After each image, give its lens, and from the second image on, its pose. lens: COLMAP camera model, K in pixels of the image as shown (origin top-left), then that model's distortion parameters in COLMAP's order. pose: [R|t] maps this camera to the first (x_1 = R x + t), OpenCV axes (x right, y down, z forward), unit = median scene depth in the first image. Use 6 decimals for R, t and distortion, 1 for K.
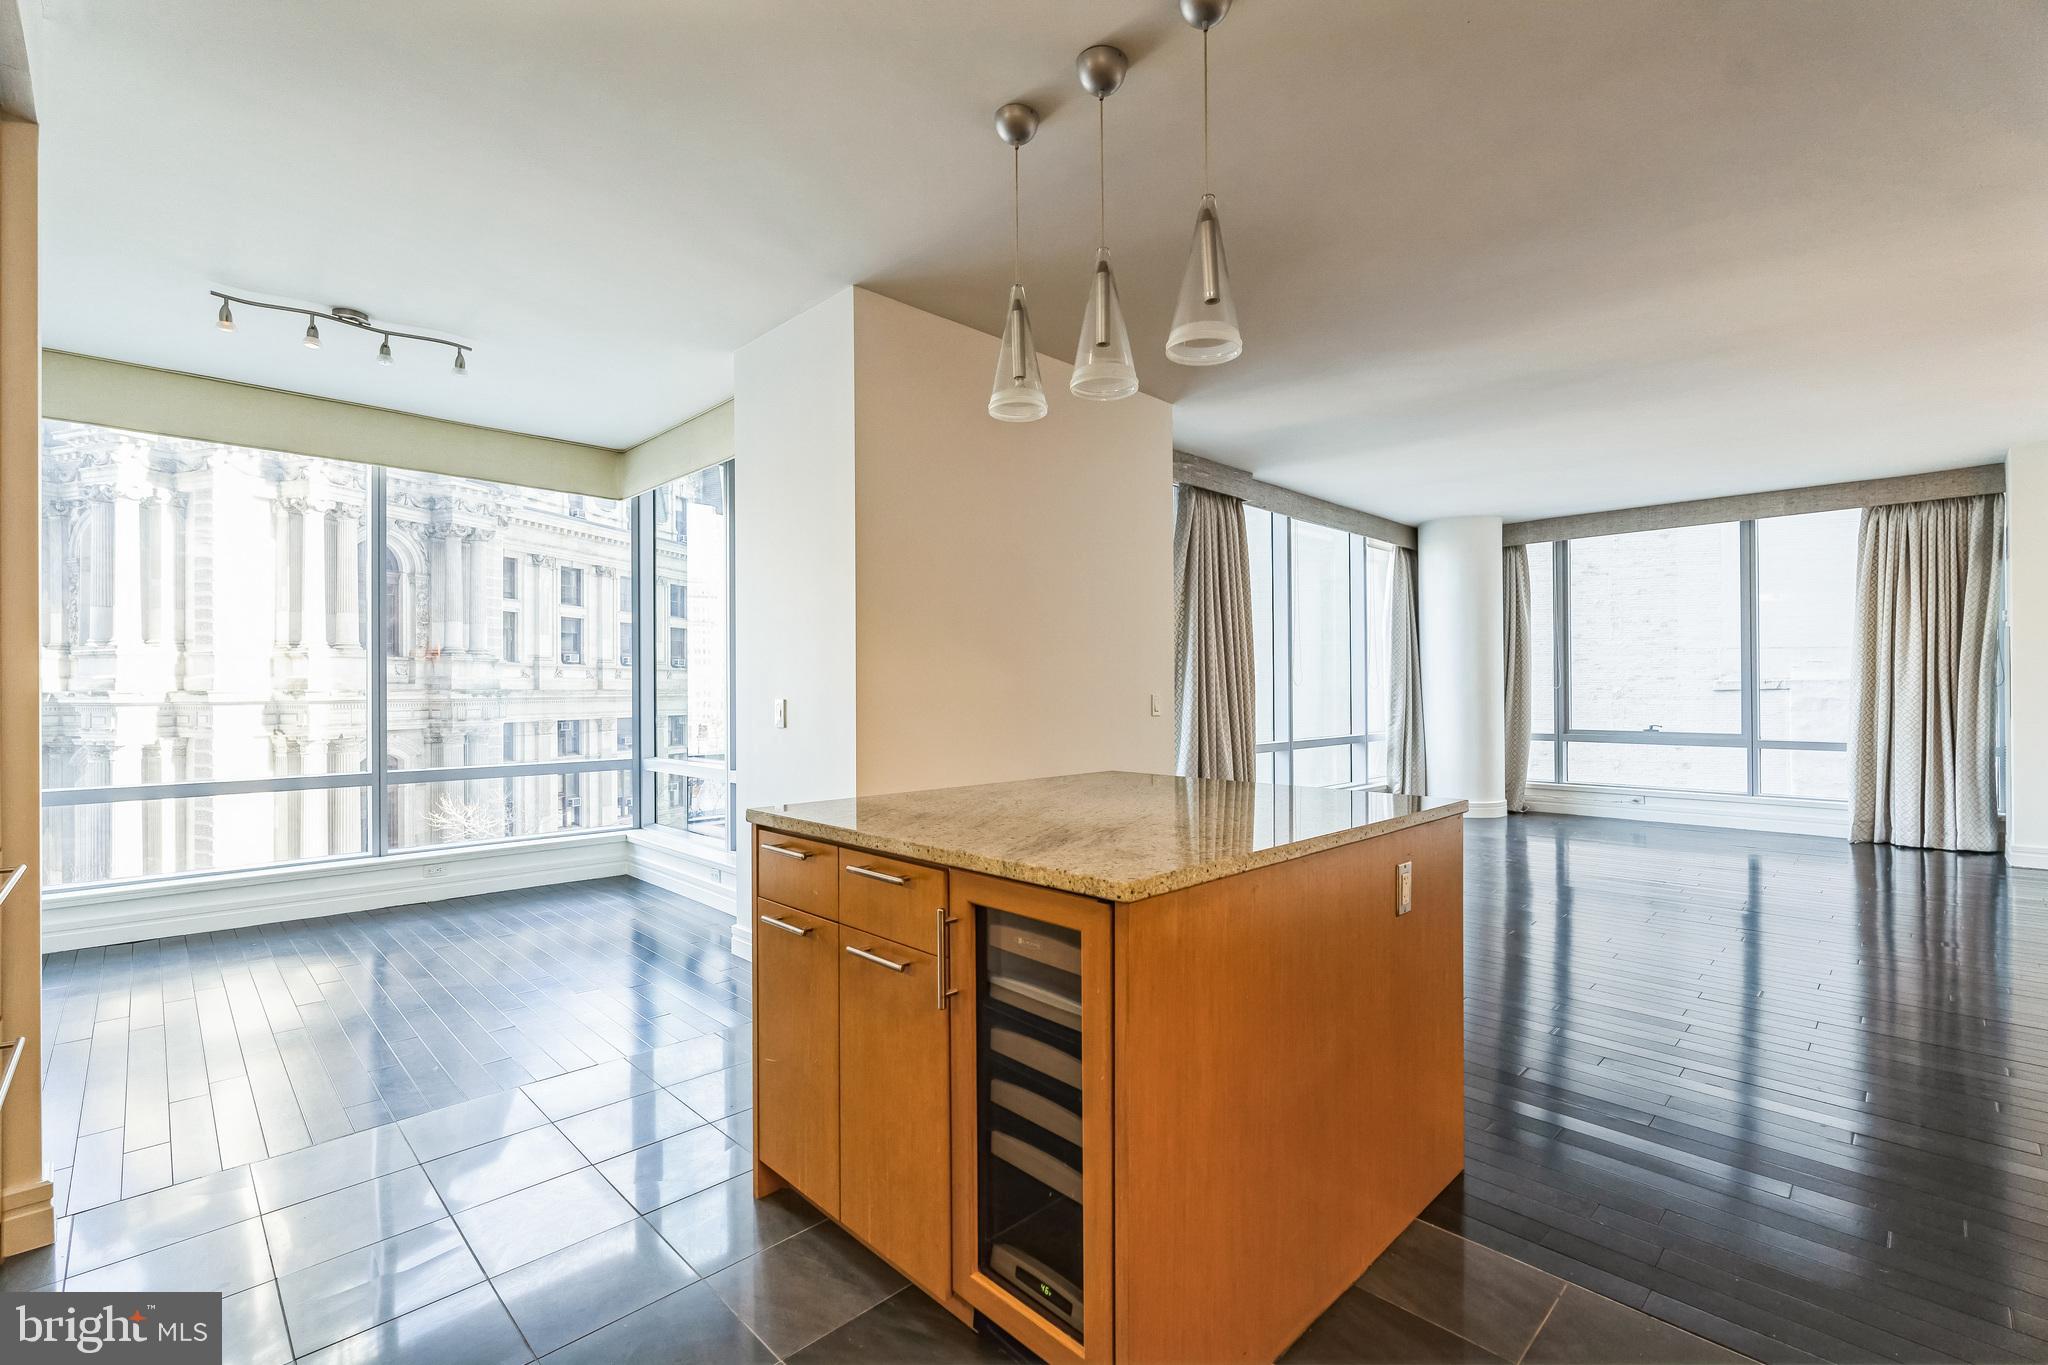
lens RADIAL K [[911.8, 0, 1020.2], [0, 911.8, 686.9], [0, 0, 1]] dist [0.001001, 0.000887]
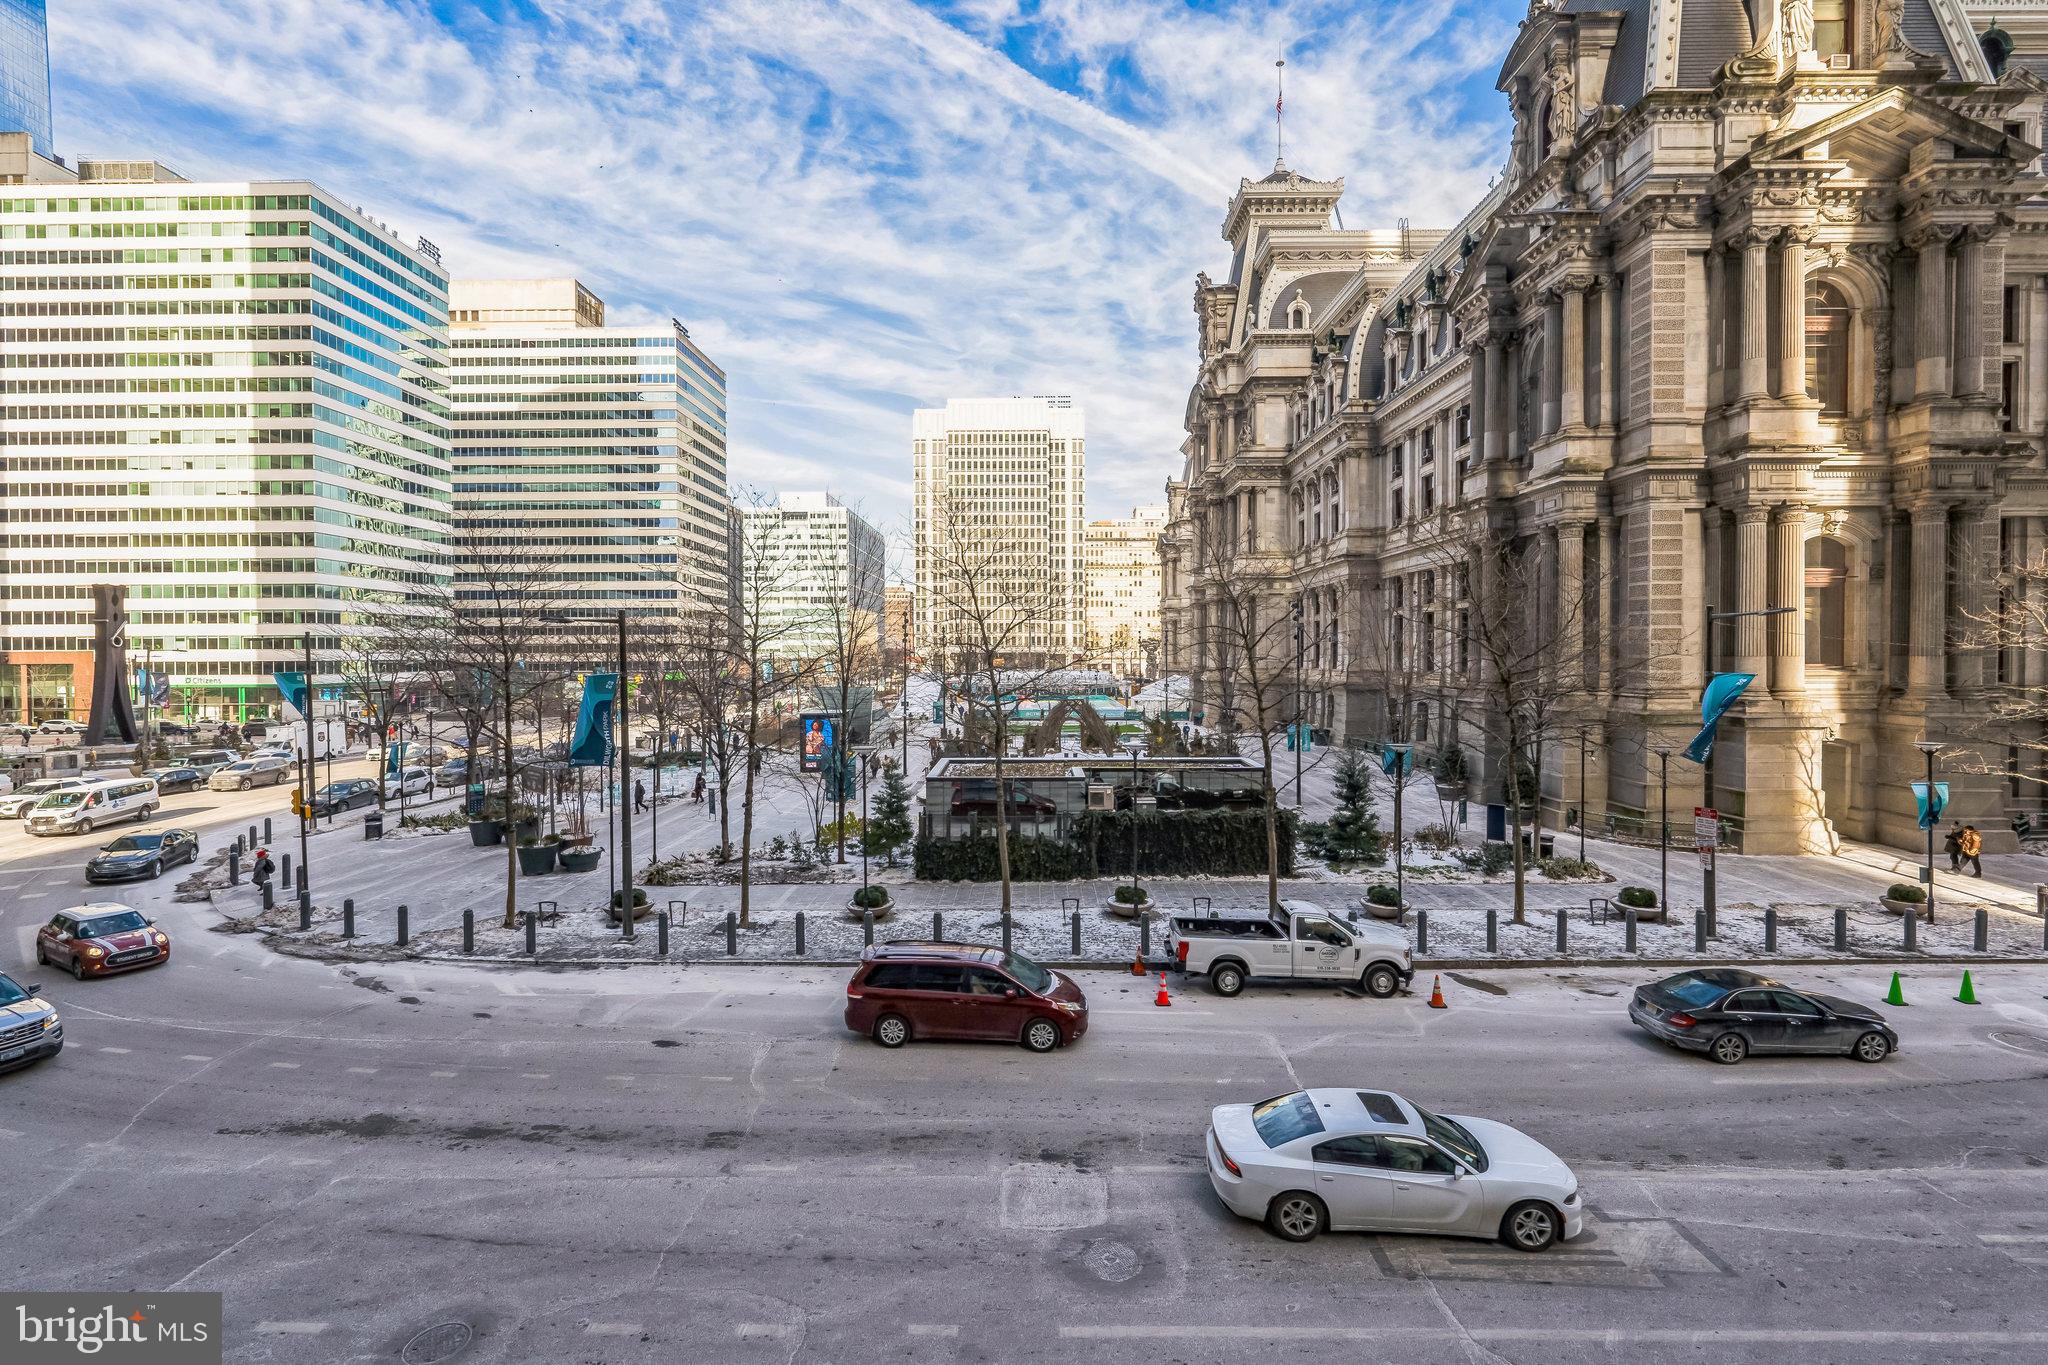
lens RADIAL K [[910.7, 0, 1016.8], [0, 910.7, 677.7], [0, 0, 1]] dist [-0.001829, -0.000116]
pose [[0.304220, 0.019336, -0.952406, -0.396559], [0.003574, 0.999764, 0.021439, 0.517626], [0.952595, -0.009926, 0.304079, 0.152366]]
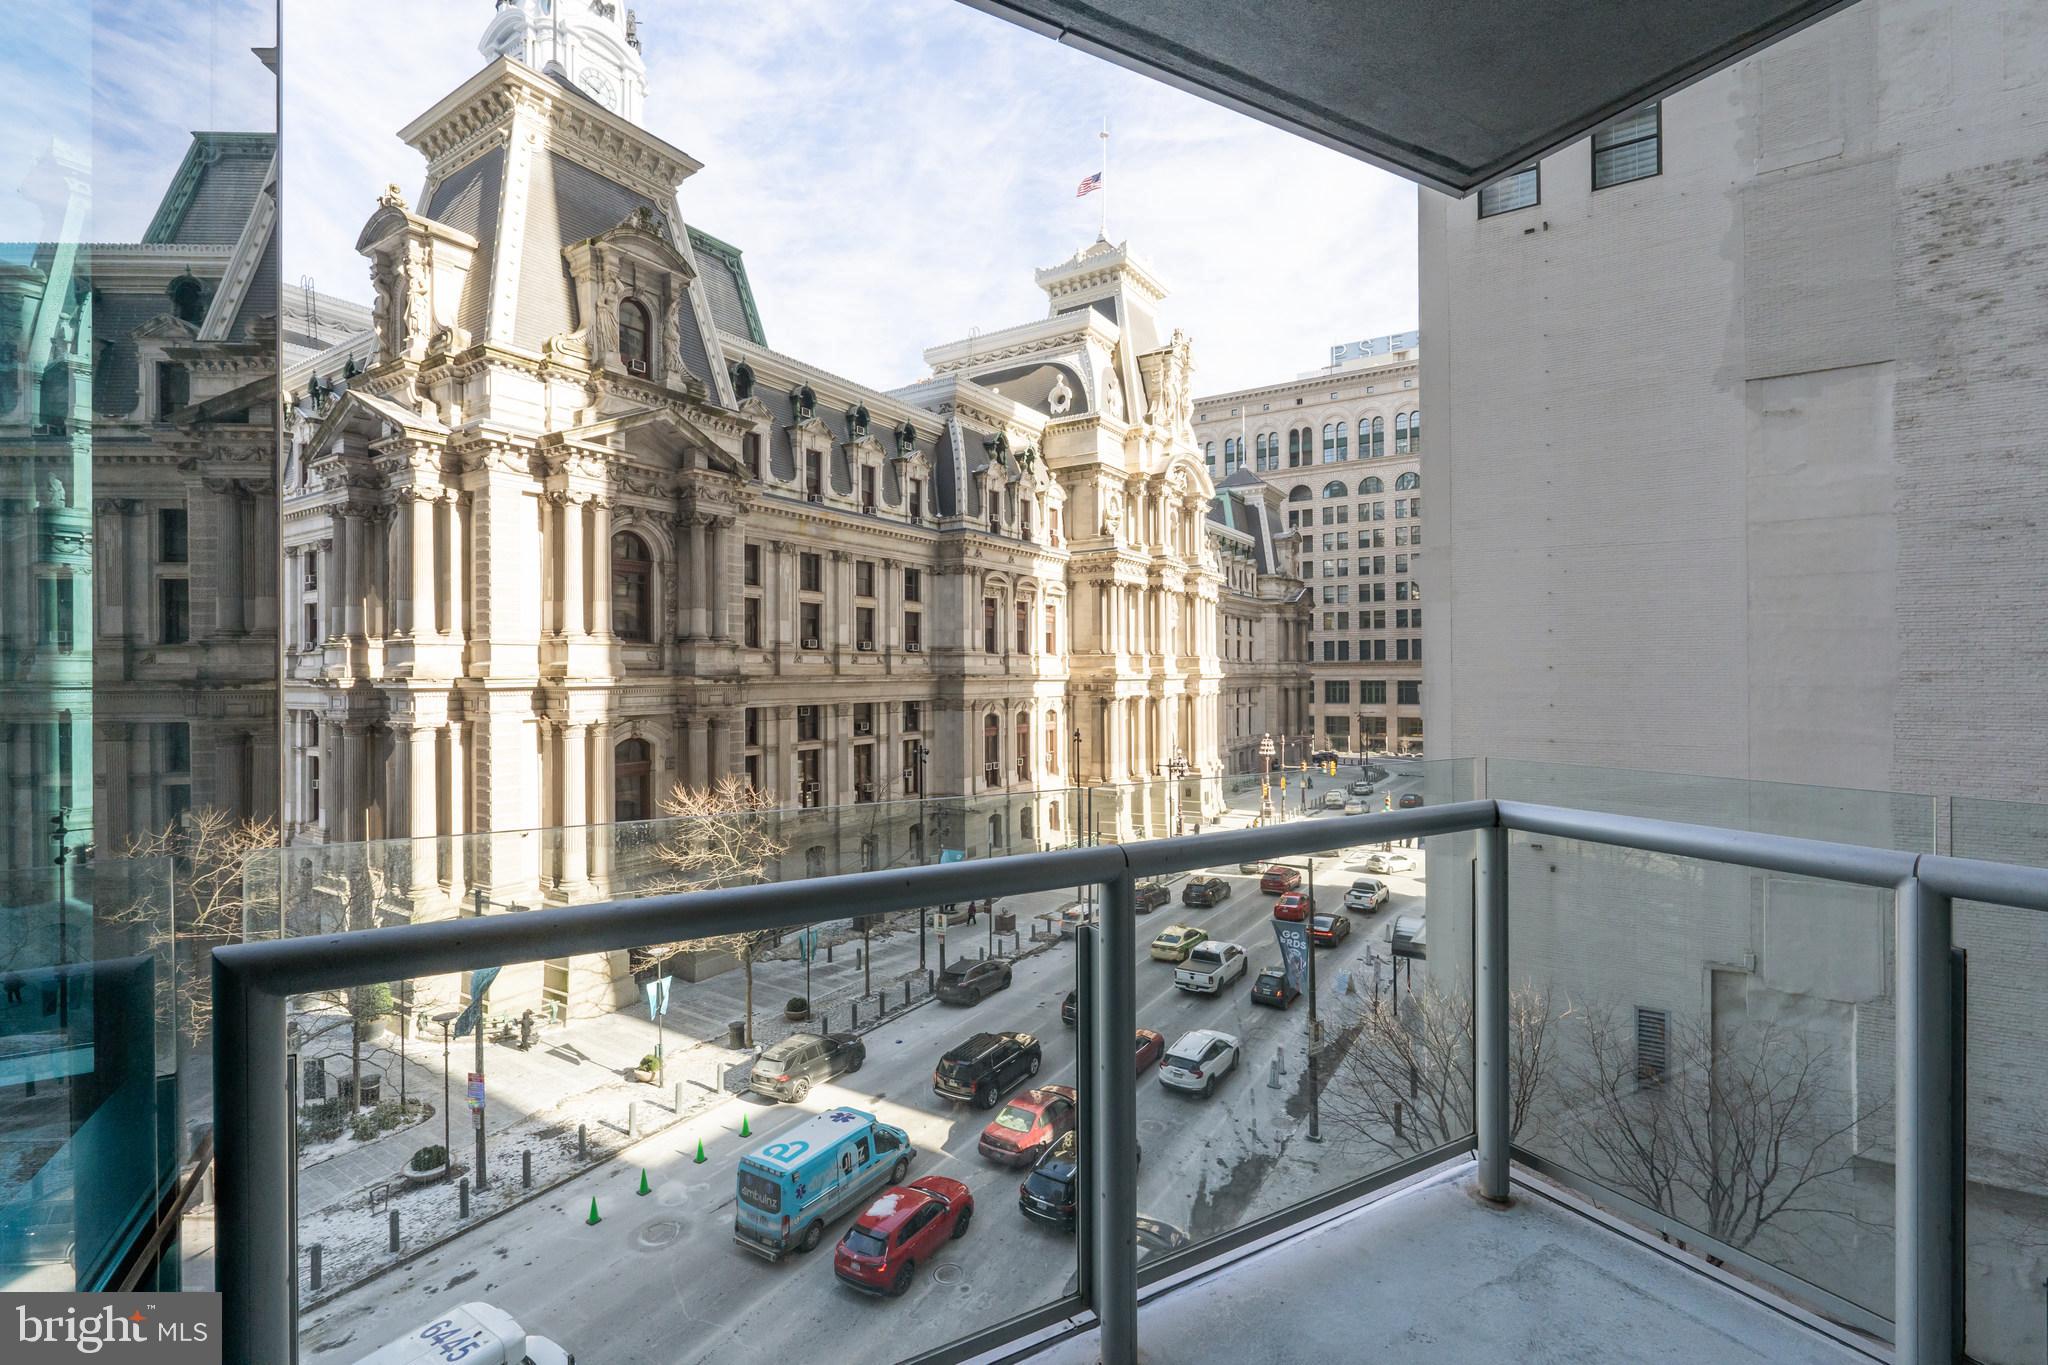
lens RADIAL K [[910.7, 0, 1016.8], [0, 910.7, 677.7], [0, 0, 1]] dist [-0.001829, -0.000116]
pose [[0.966221, 0.000253, -0.257714, -0.052117], [0.002052, 0.999960, 0.008674, -0.007643], [0.257706, -0.008910, 0.966182, 0.333885]]
